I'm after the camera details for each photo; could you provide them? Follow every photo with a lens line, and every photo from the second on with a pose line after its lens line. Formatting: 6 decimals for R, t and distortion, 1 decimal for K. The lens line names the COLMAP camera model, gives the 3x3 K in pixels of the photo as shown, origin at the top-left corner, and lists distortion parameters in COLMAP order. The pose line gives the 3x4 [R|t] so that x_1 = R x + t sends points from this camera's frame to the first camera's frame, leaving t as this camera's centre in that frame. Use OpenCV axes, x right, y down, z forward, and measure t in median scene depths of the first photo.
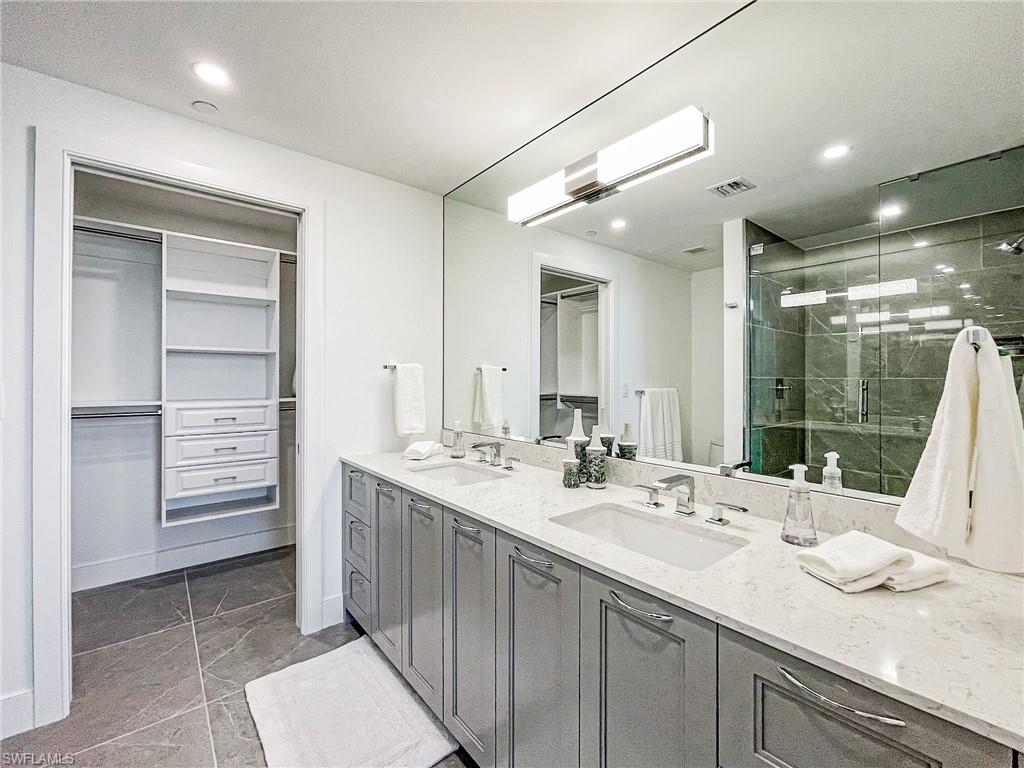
lens RADIAL K [[448.0, 0, 512.0], [0, 448.0, 384.0], [0, 0, 1]] dist [0.000111, -0.000064]
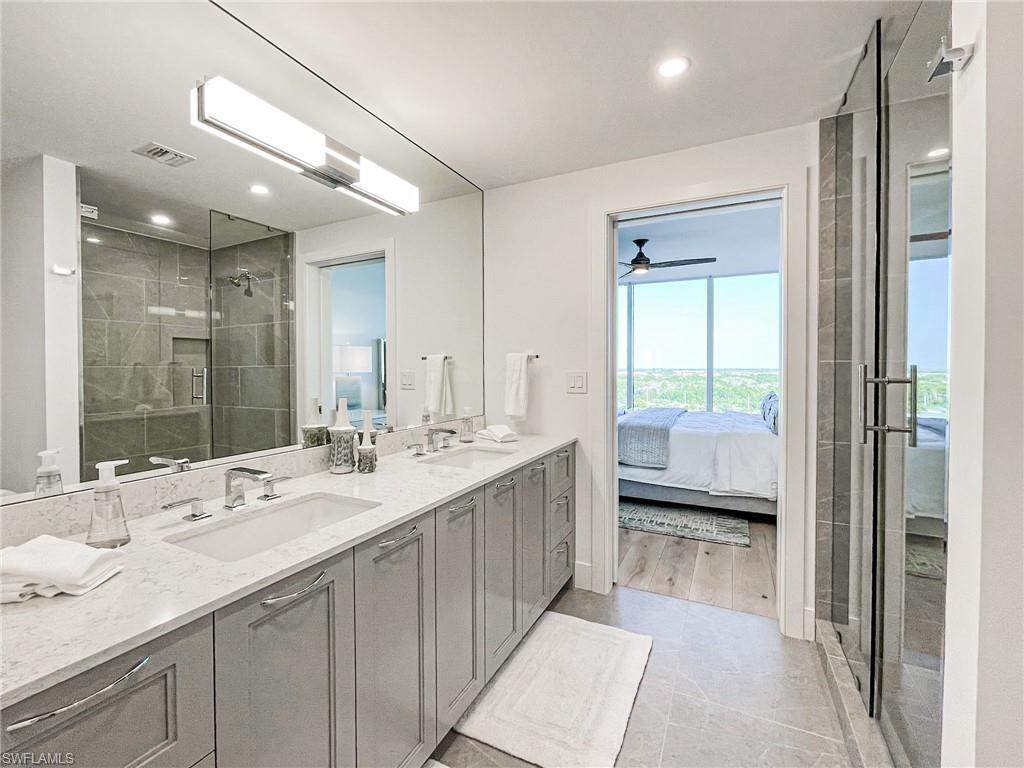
lens RADIAL K [[434.4, 0, 513.0], [0, 434.4, 375.7], [0, 0, 1]] dist [0.000133, -0.000130]
pose [[-0.422425, -0.019758, 0.906182, -0.806142], [0.011002, 0.999577, 0.026923, -0.013542], [-0.906331, 0.021343, -0.422029, 0.984815]]
